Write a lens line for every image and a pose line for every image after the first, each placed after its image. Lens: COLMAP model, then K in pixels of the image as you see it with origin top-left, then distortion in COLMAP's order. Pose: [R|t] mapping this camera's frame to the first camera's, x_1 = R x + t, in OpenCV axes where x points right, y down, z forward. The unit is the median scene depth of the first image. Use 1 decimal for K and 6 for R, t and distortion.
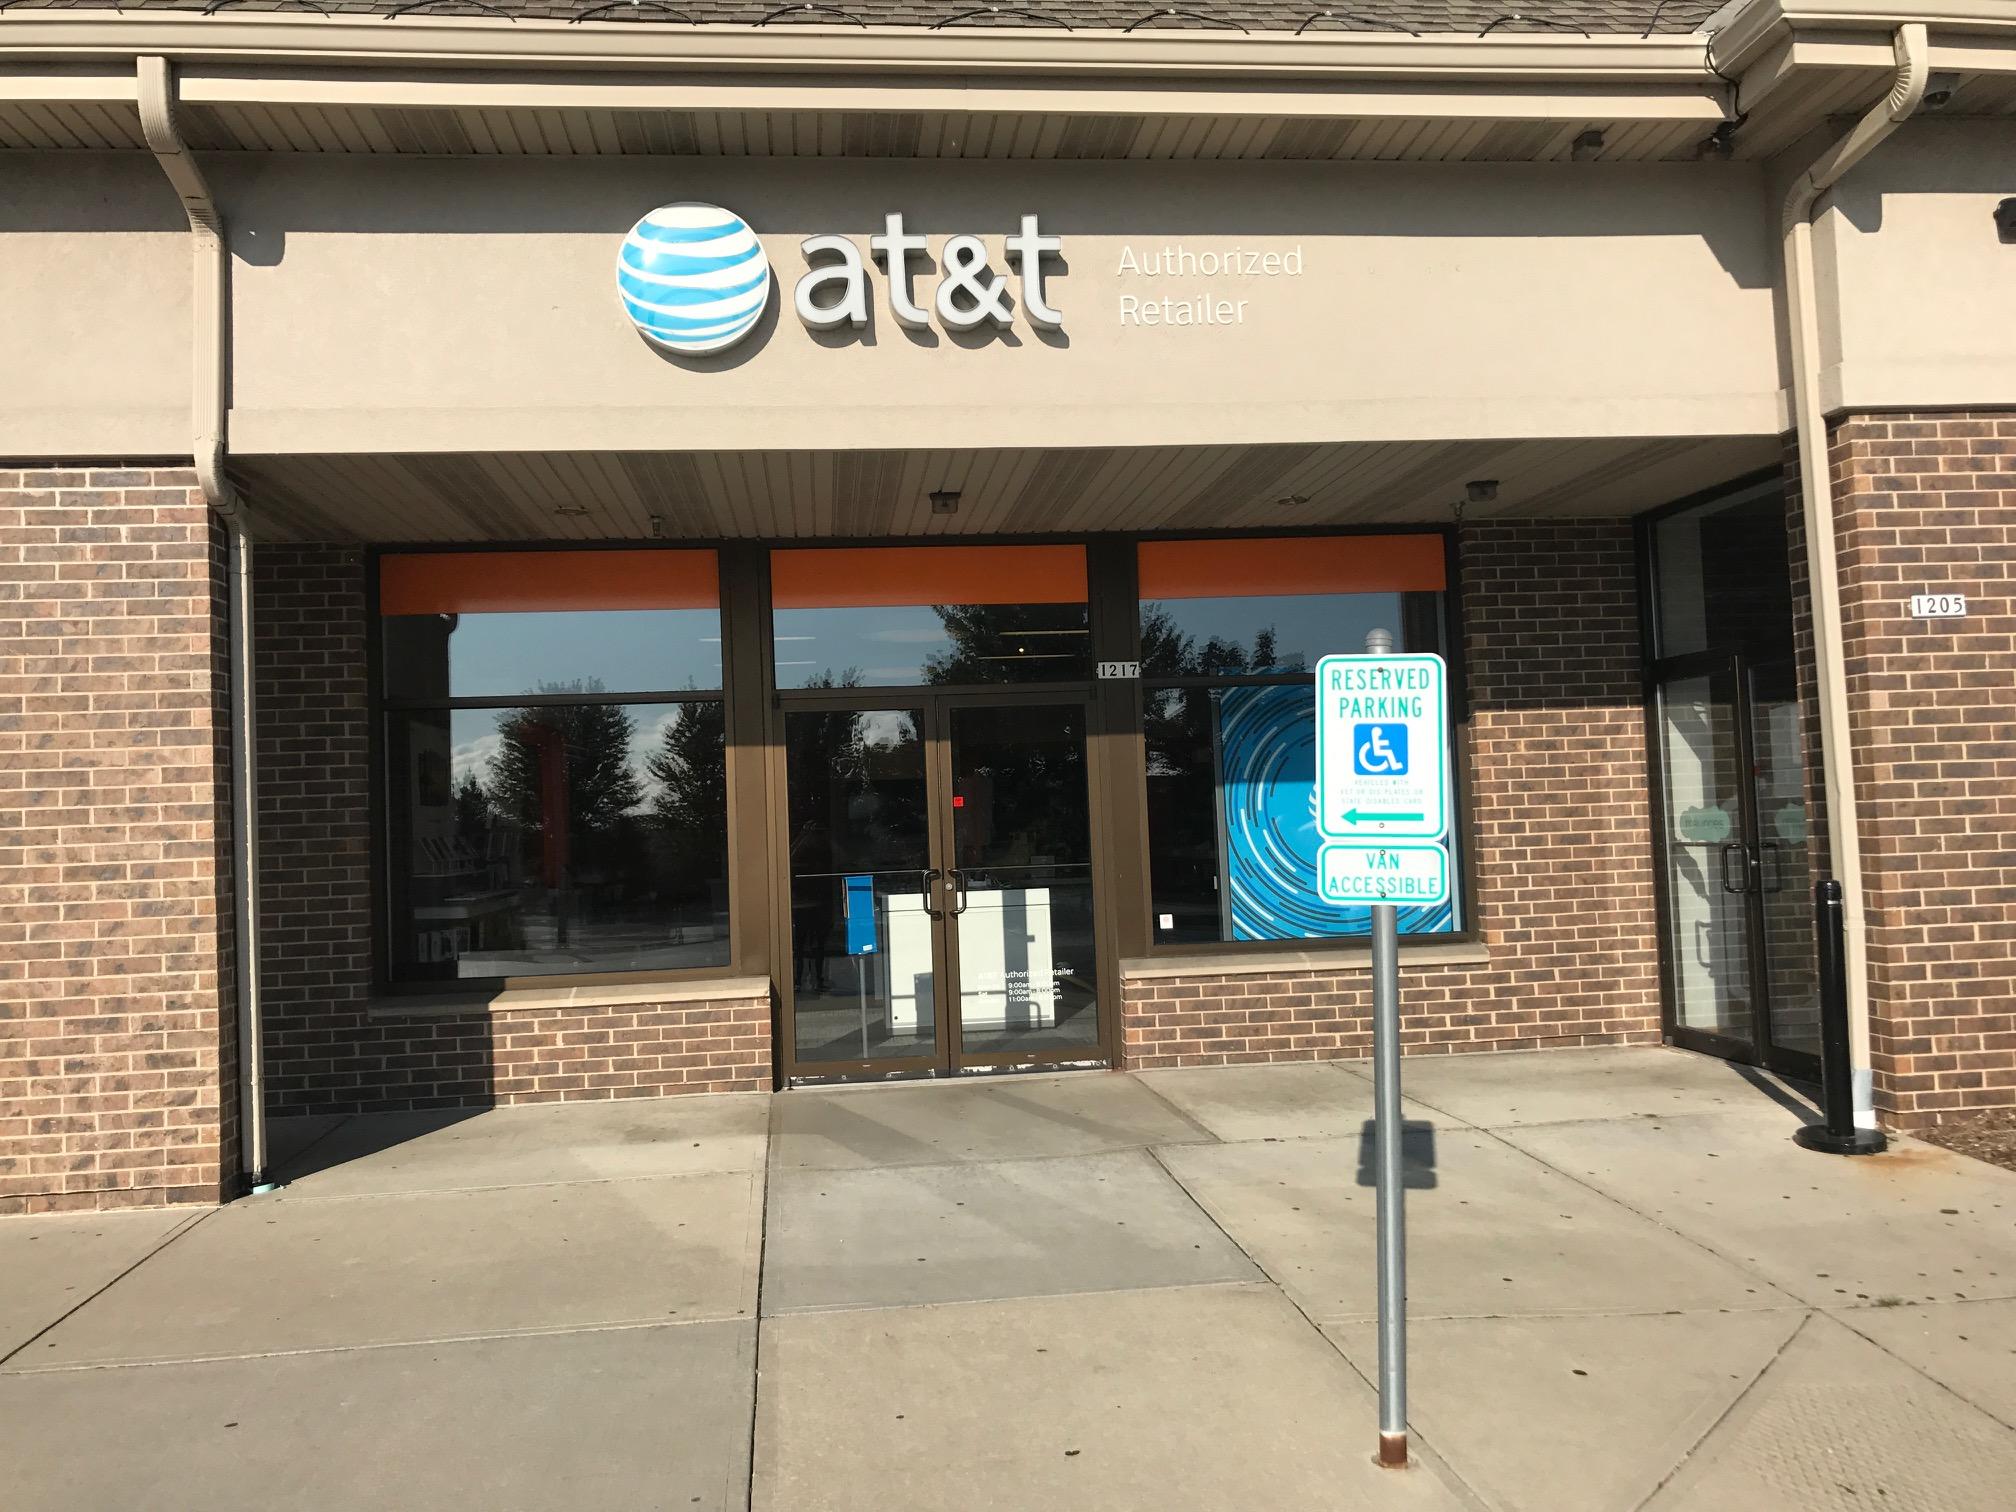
lens RADIAL K [[1678.9, 0, 1008.0], [0, 1678.9, 756.0], [0, 0, 1]] dist [0.056984, -0.000751]
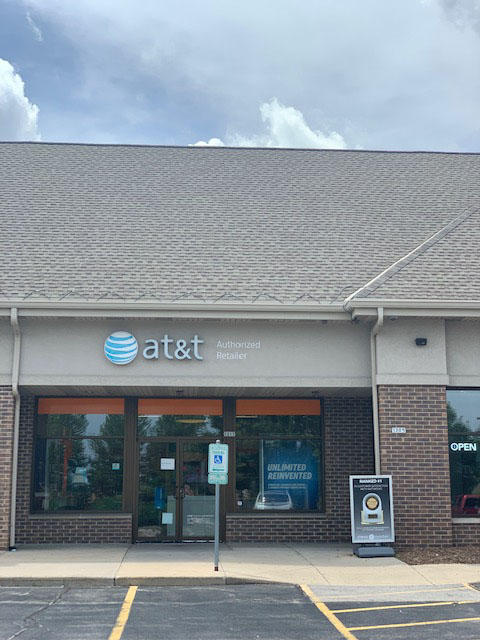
lens RADIAL K [[954.1, 0, 240.0], [0, 954.1, 320.0], [0, 0, 1]] dist [0.122086, -0.008204]
pose [[0.997390, 0.027948, -0.066579, 0.298832], [-0.036583, 0.990545, -0.132224, -0.028630], [0.062254, 0.134315, 0.988981, -1.519473]]
